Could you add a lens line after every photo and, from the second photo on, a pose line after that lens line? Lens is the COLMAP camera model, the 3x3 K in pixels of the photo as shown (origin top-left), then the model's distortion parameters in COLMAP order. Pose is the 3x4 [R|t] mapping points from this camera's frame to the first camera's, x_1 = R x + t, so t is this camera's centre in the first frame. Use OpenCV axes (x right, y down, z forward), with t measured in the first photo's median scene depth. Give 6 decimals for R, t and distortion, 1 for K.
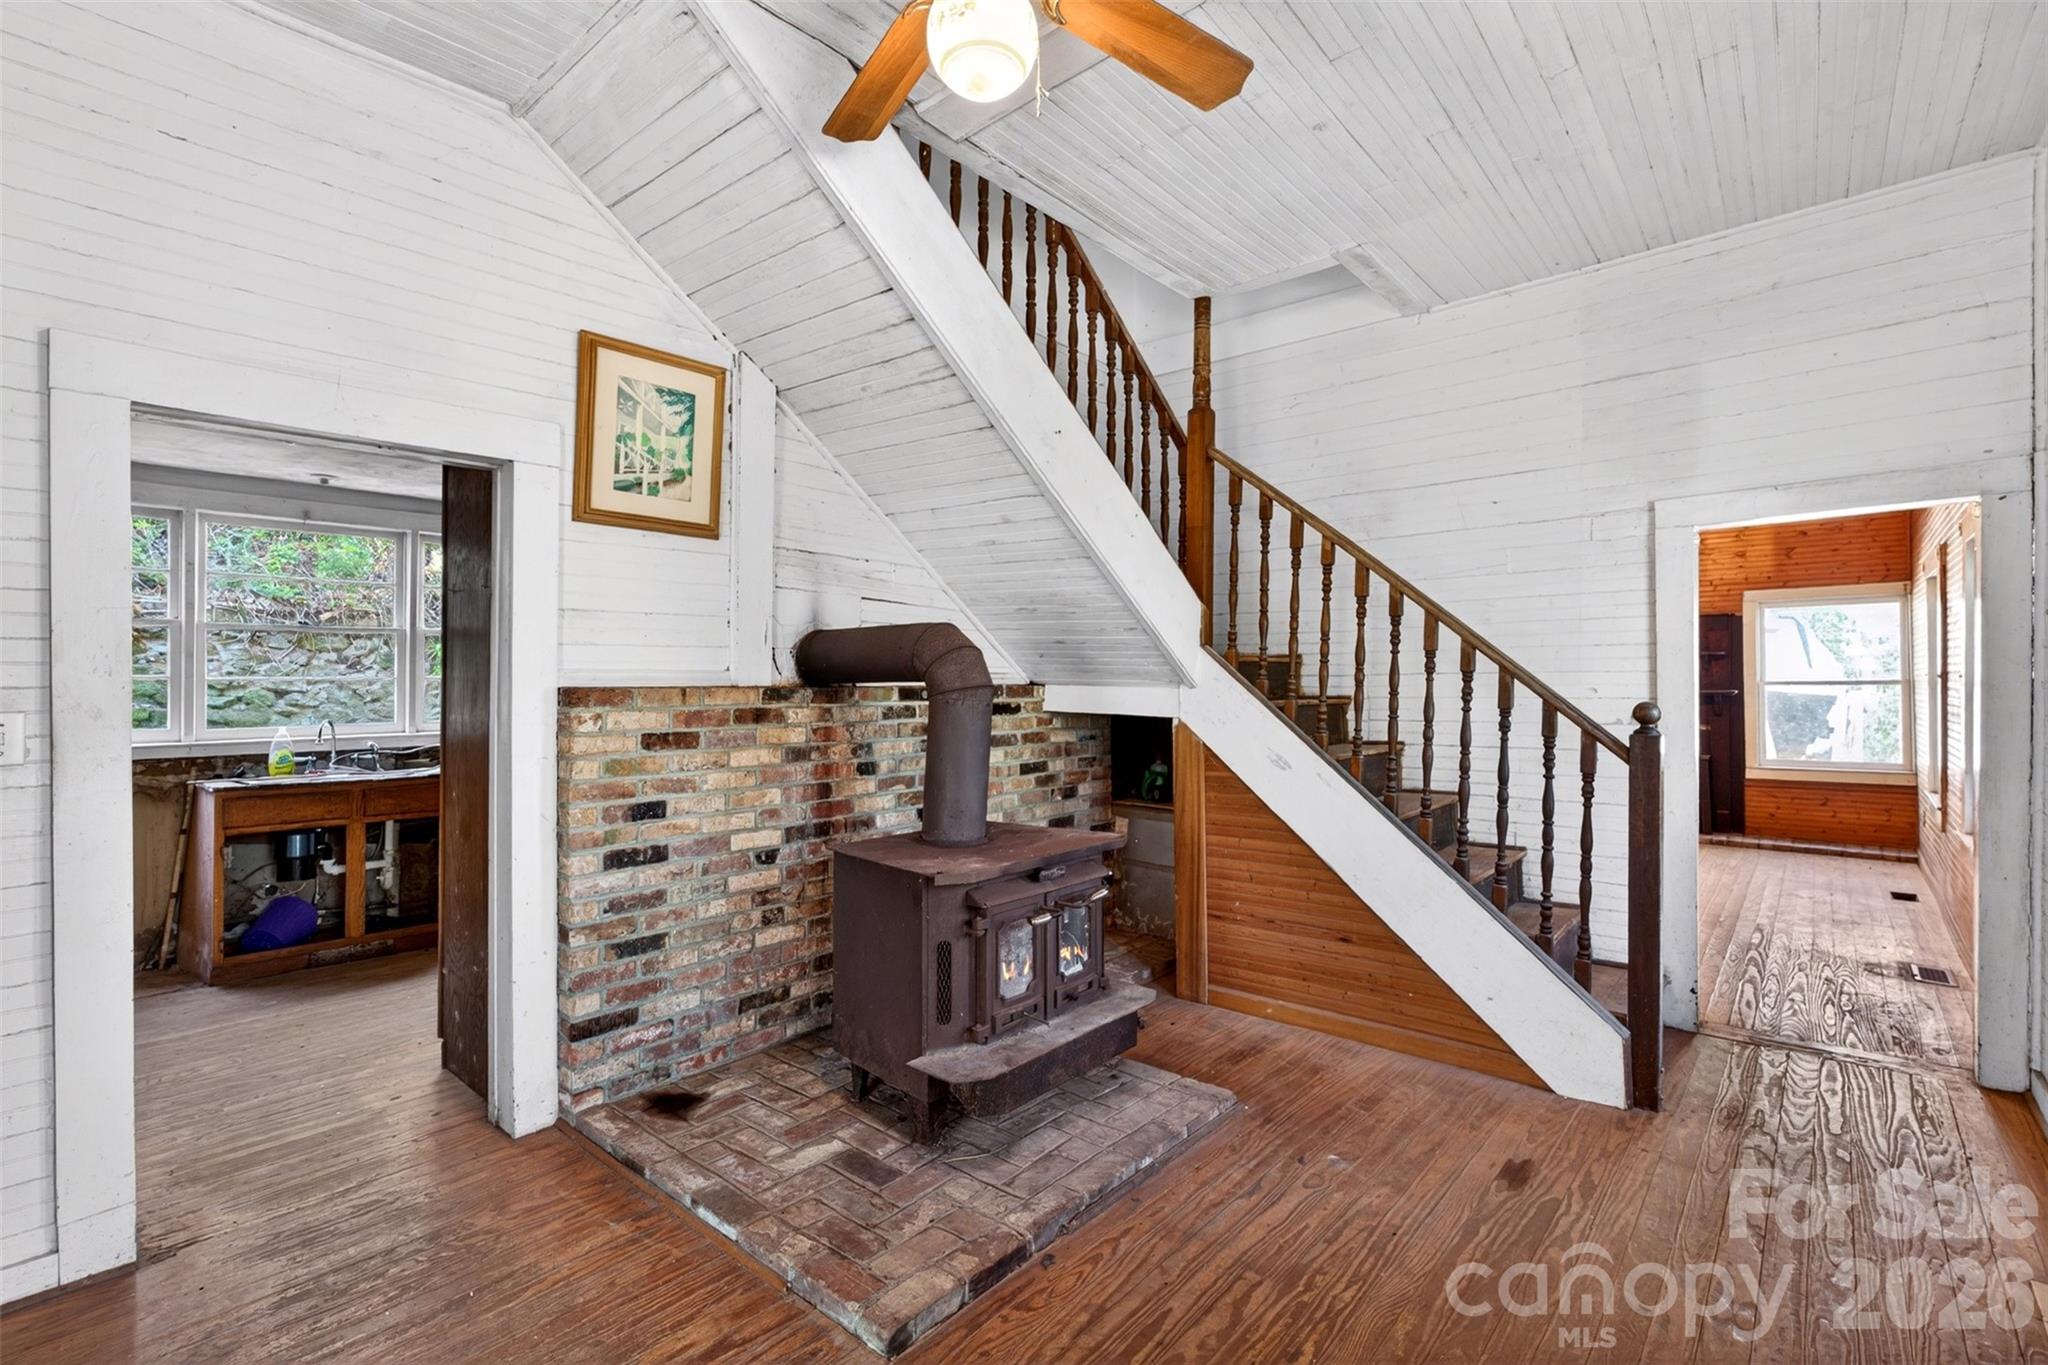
lens RADIAL K [[933.2, 0, 1020.6], [0, 933.2, 676.0], [0, 0, 1]] dist [-0.002123, 0.002211]
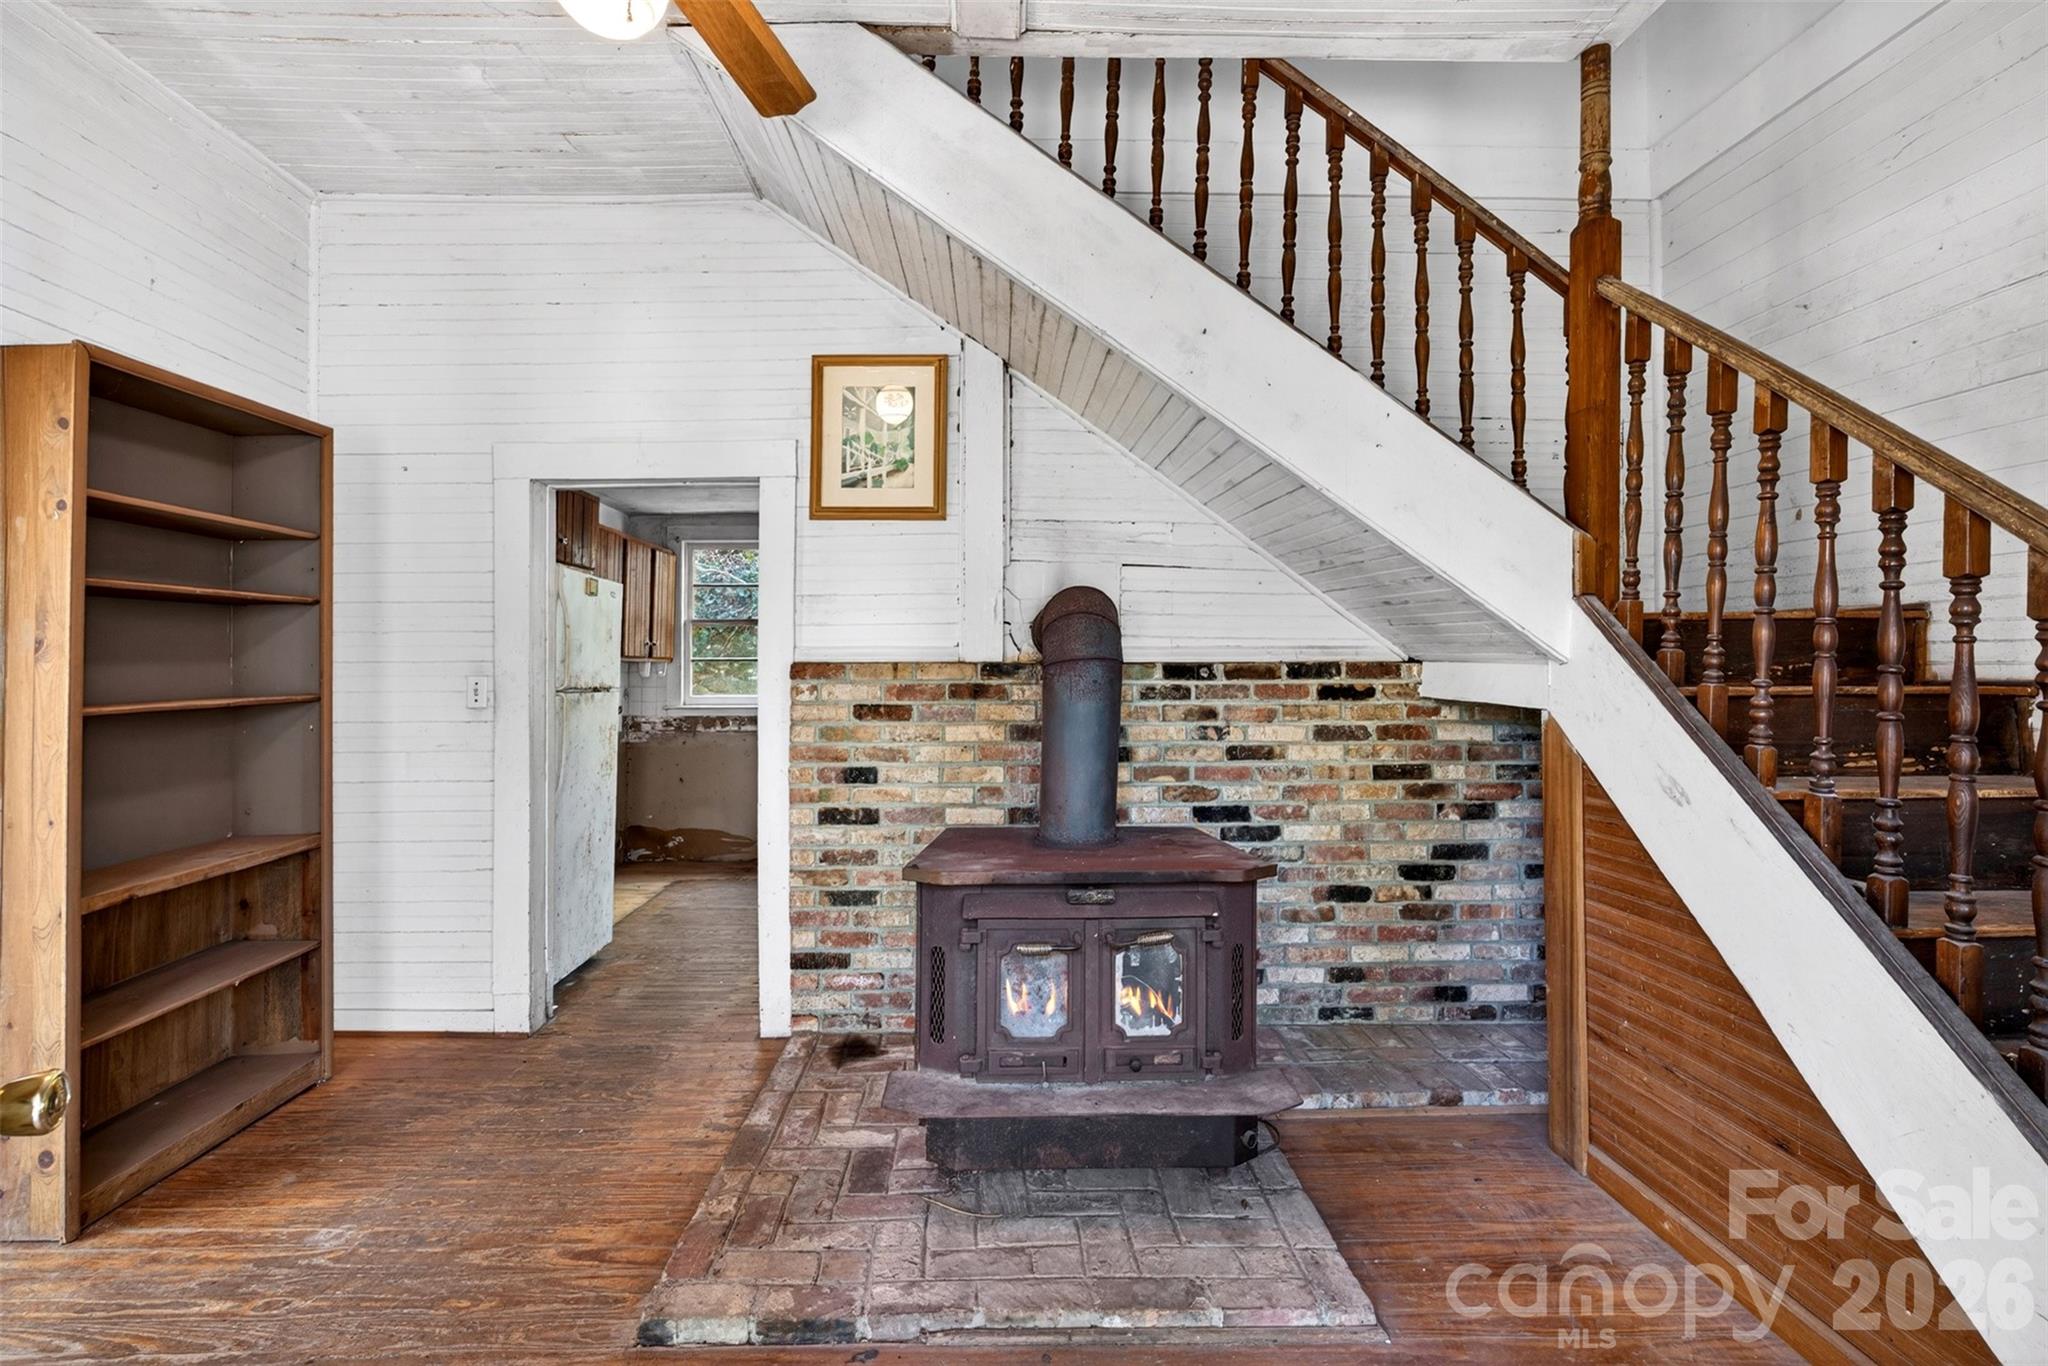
lens RADIAL K [[933.2, 0, 995.0], [0, 933.2, 644.2], [0, 0, 1]] dist [-0.002123, 0.002211]
pose [[0.673906, -0.020662, -0.738528, 0.500901], [0.005142, 0.999716, -0.023276, 0.016464], [0.738799, 0.011888, 0.673821, 0.364969]]
